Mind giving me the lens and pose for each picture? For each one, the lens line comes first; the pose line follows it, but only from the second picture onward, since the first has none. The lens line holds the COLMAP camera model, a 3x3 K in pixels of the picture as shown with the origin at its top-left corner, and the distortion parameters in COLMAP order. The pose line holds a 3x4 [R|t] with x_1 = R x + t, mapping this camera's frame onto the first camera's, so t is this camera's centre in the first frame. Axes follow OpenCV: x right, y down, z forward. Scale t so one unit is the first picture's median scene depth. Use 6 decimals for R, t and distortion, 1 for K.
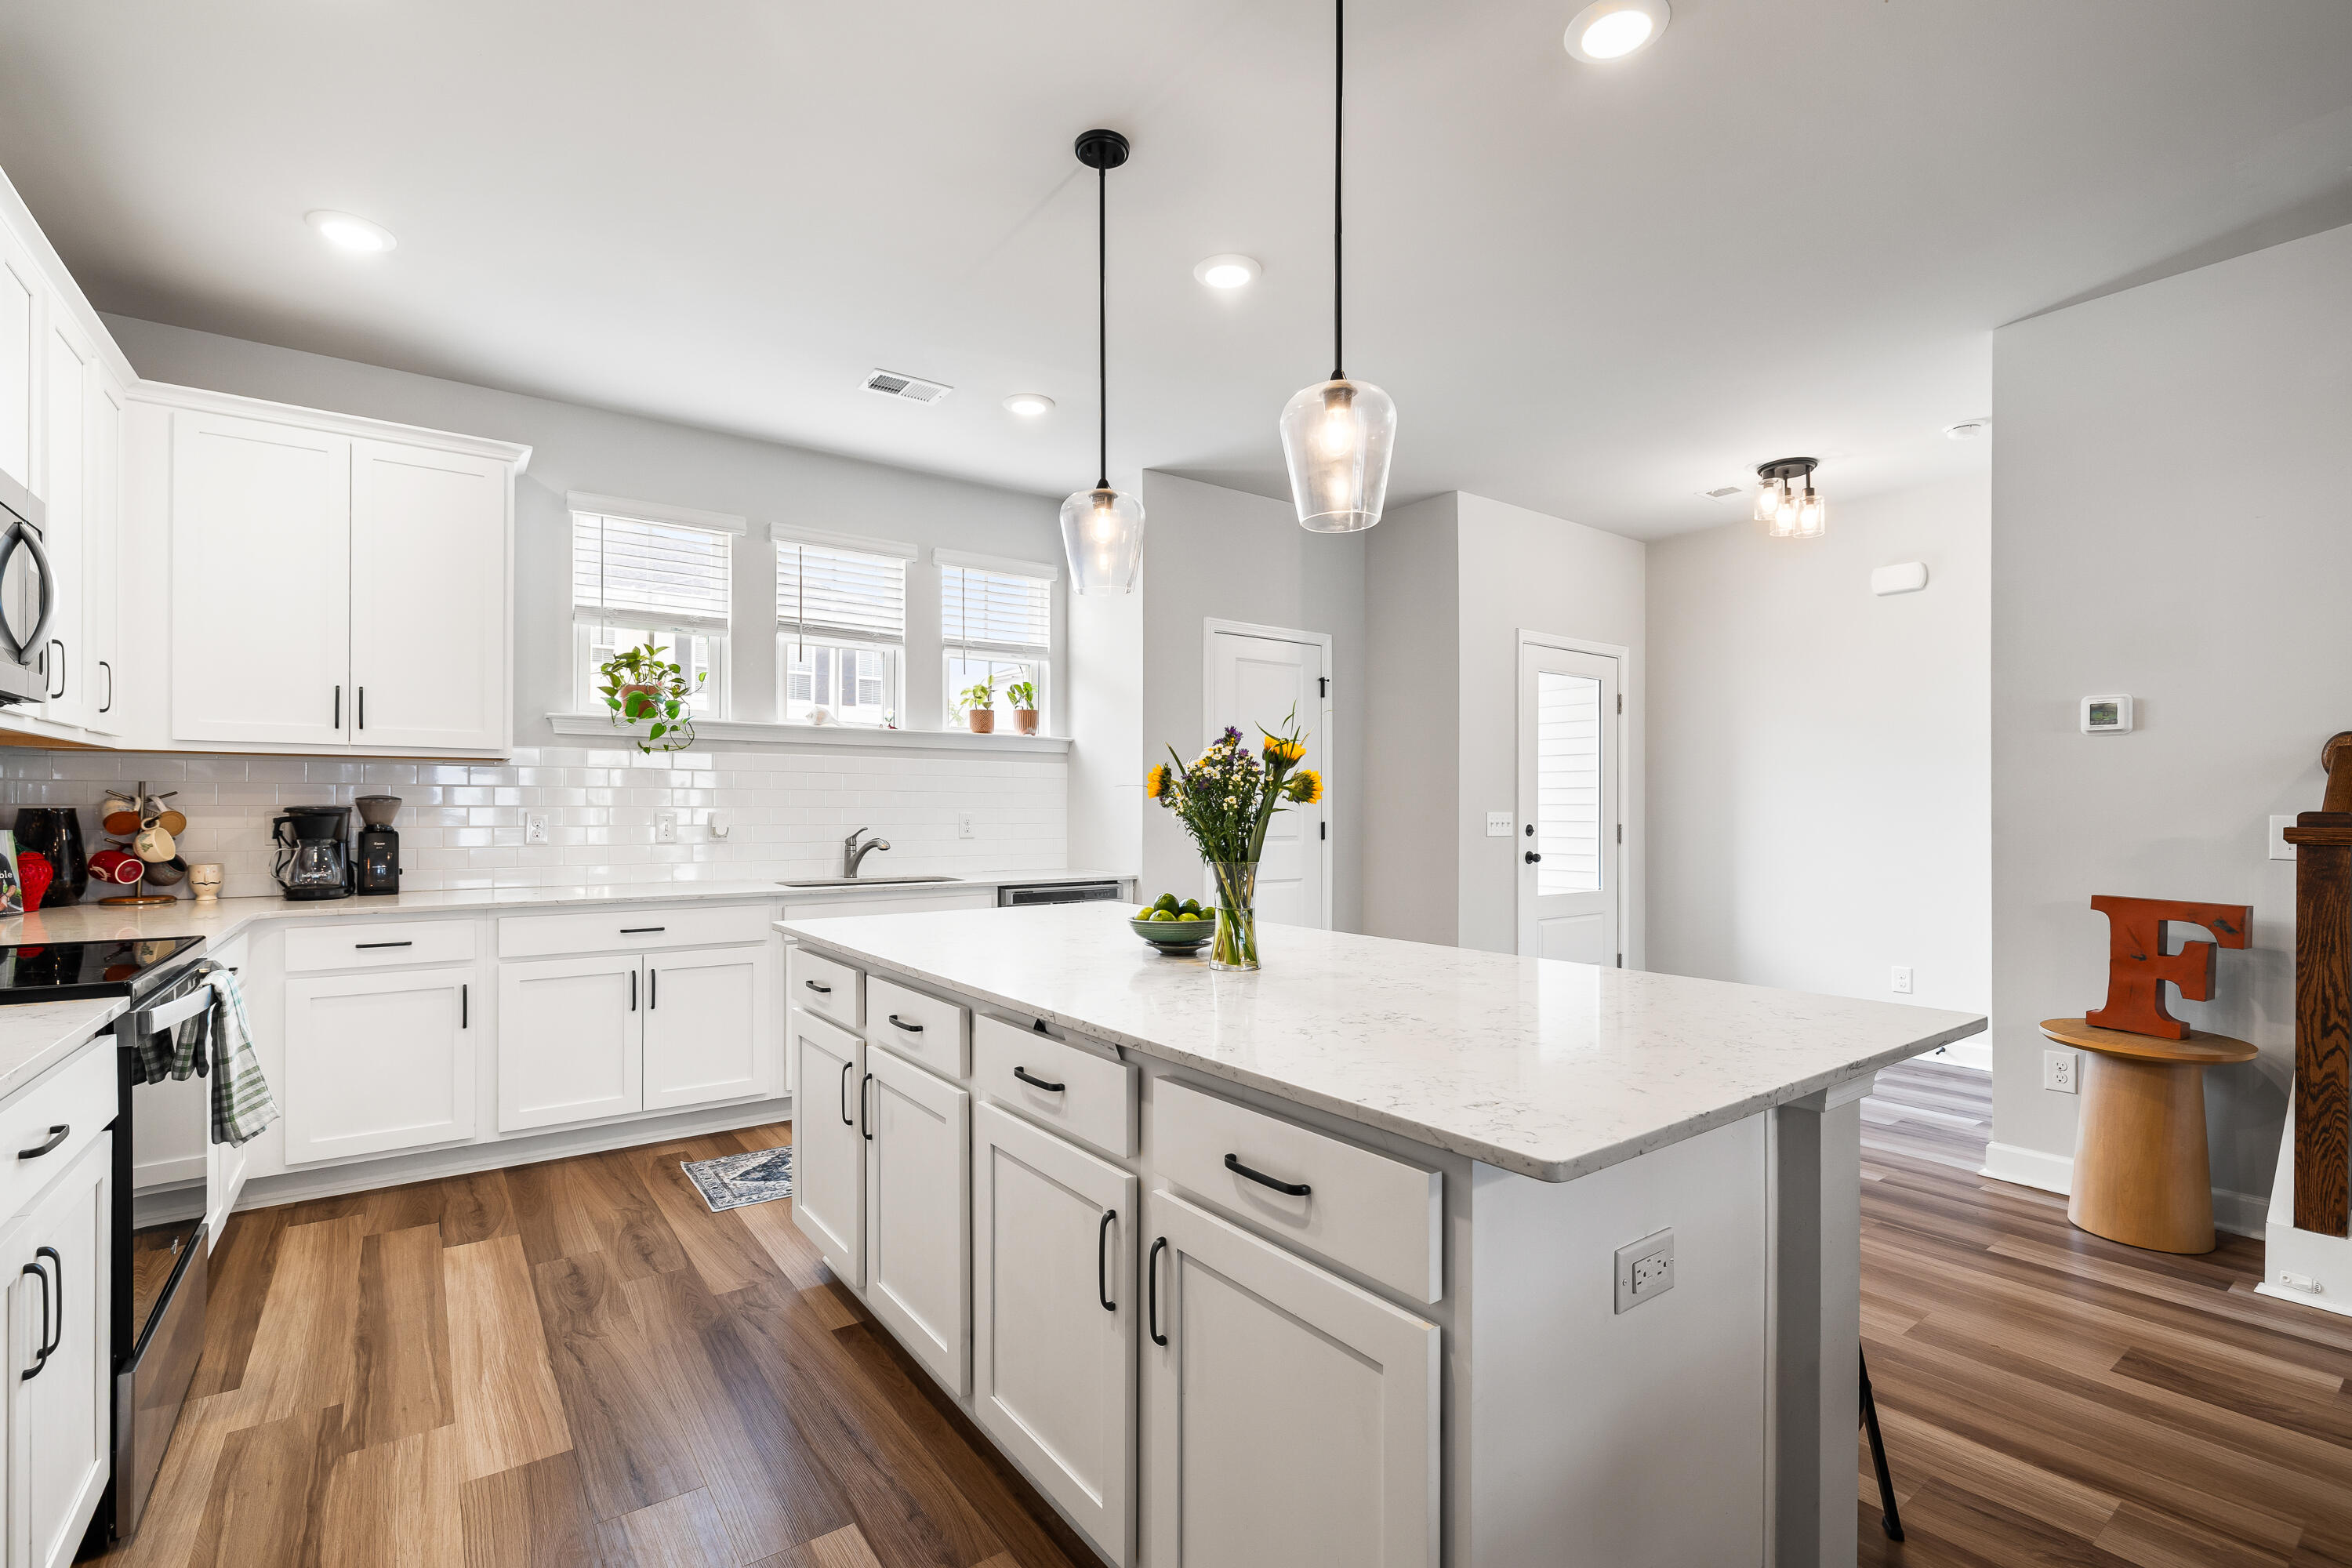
lens RADIAL K [[1060.6, 0, 1175.6], [0, 1060.6, 802.5], [0, 0, 1]] dist [-0.000445, 0.000140]
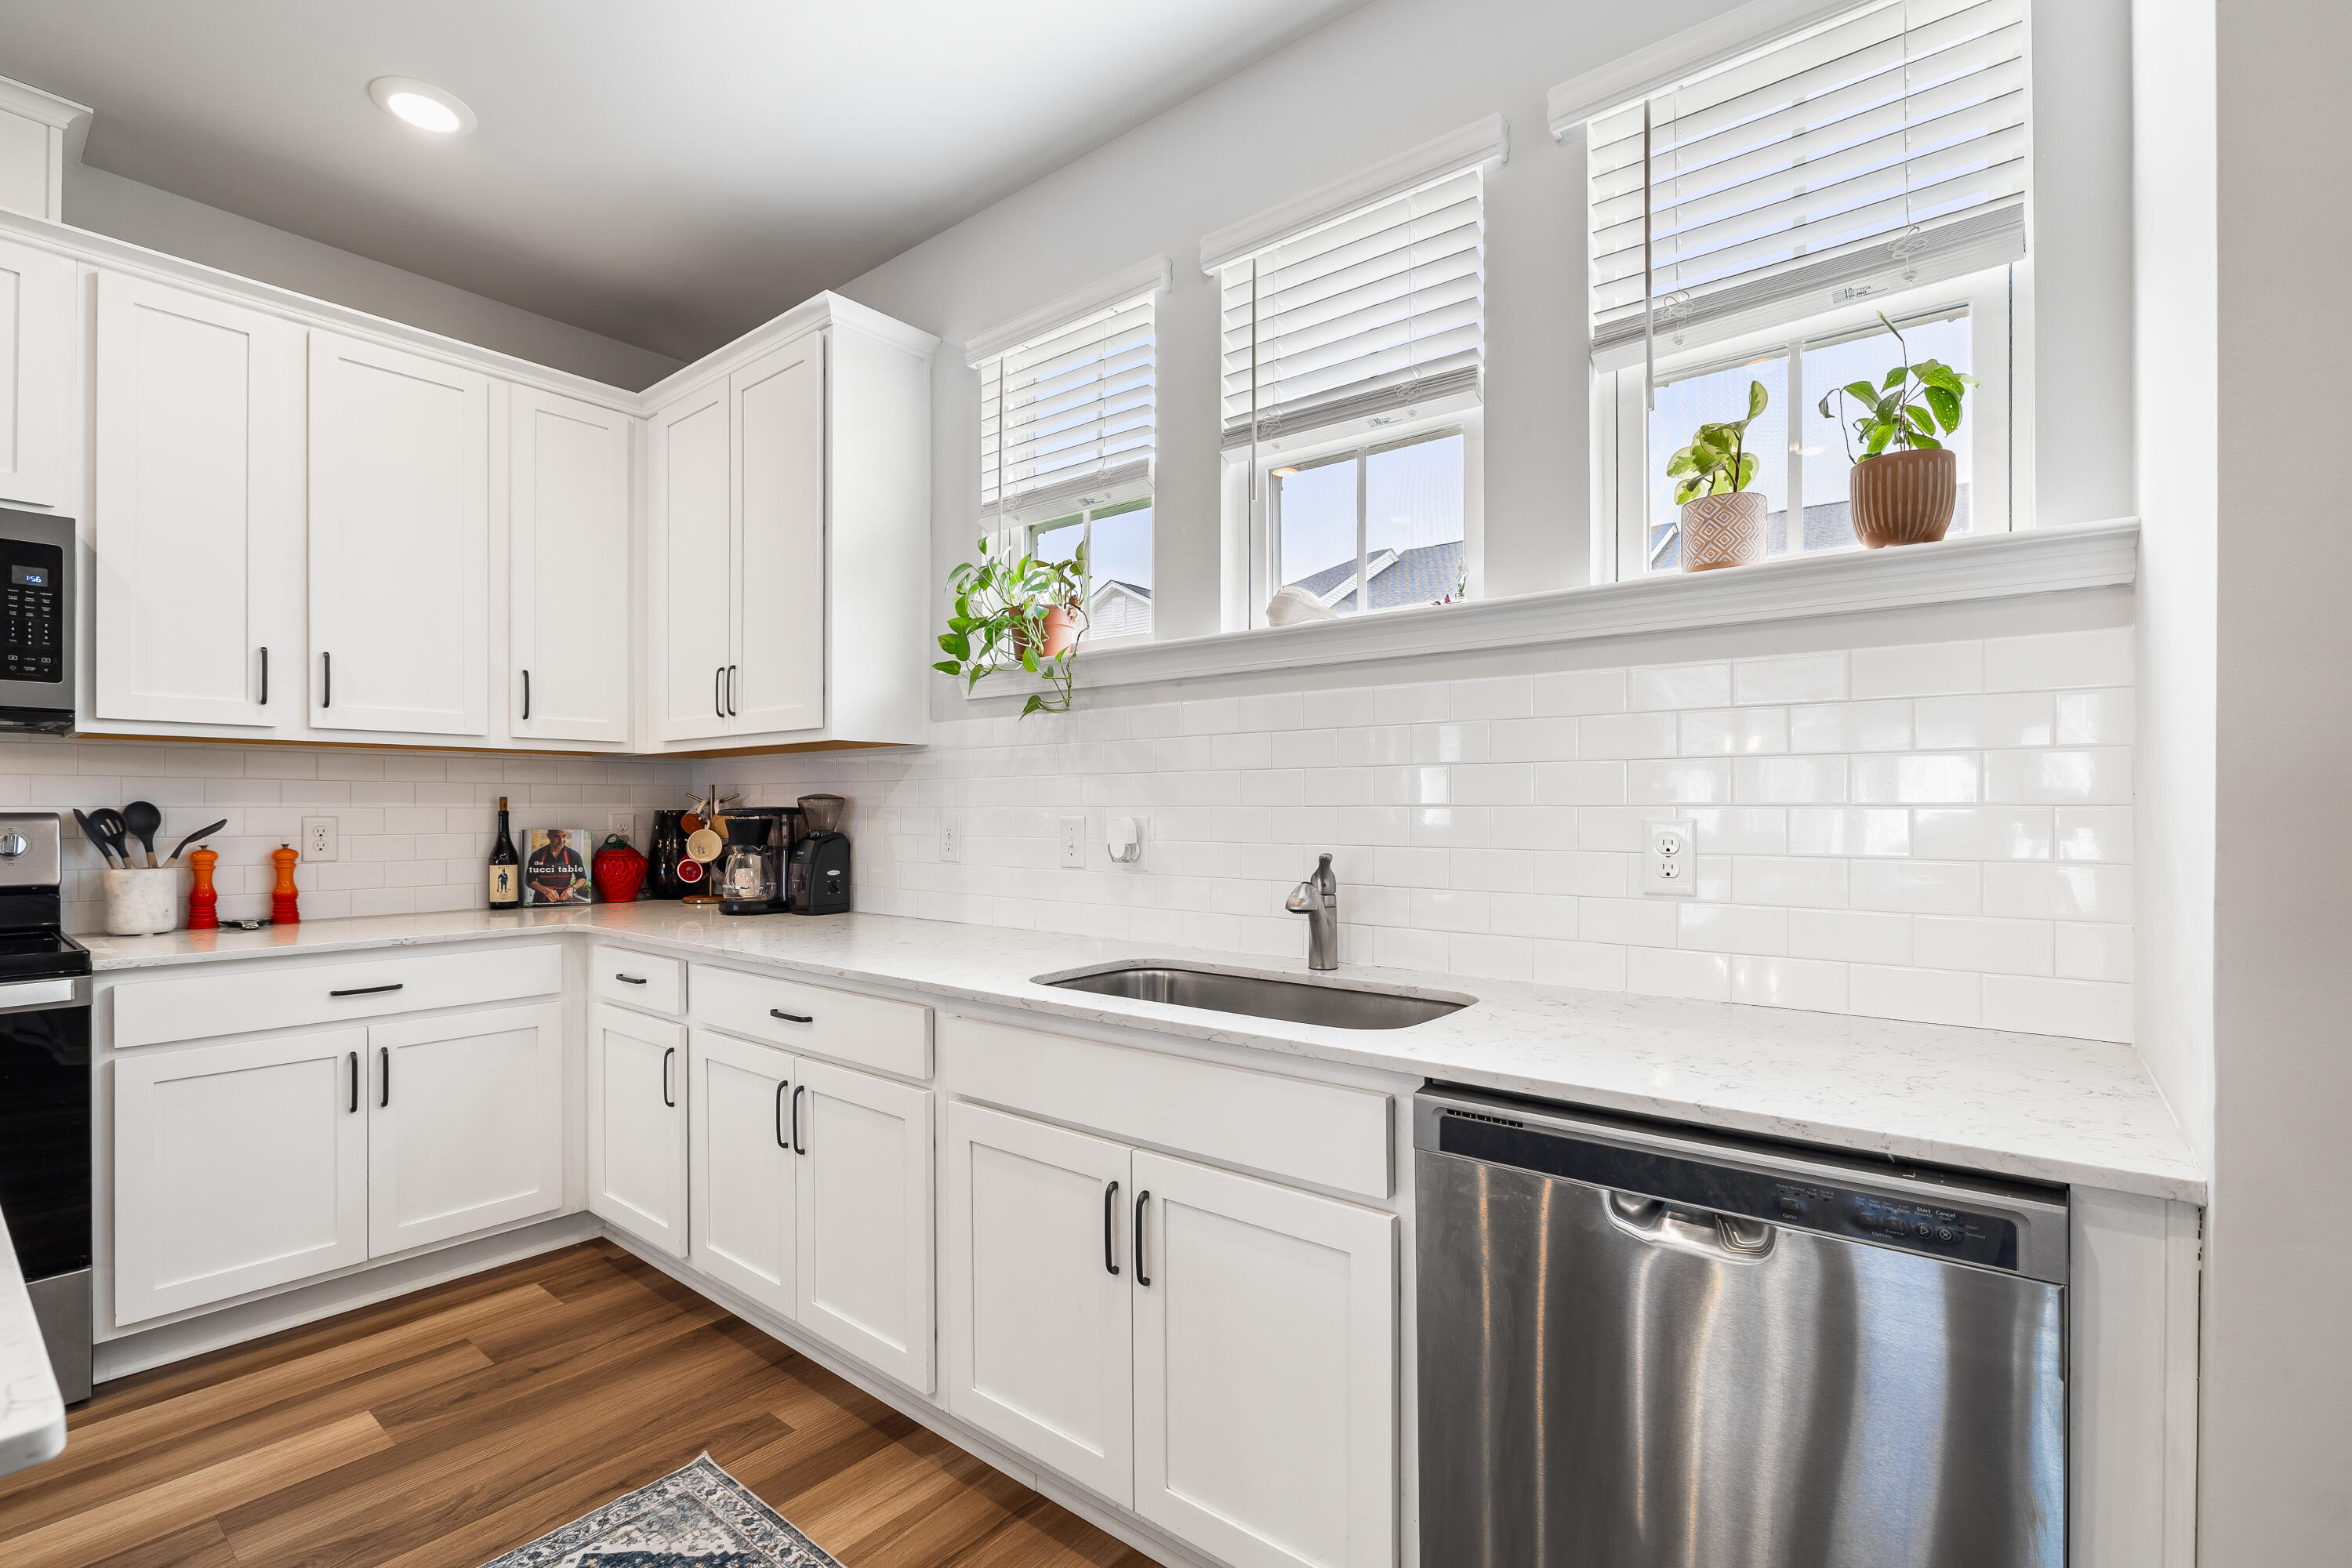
lens RADIAL K [[1060.6, 0, 1170.2], [0, 1060.6, 802.0], [0, 0, 1]] dist [-0.000445, 0.000140]
pose [[0.244359, -0.004588, -0.969674, 0.124636], [0.010995, 0.999938, -0.001960, 0.004137], [0.969622, -0.010182, 0.244395, 1.052373]]
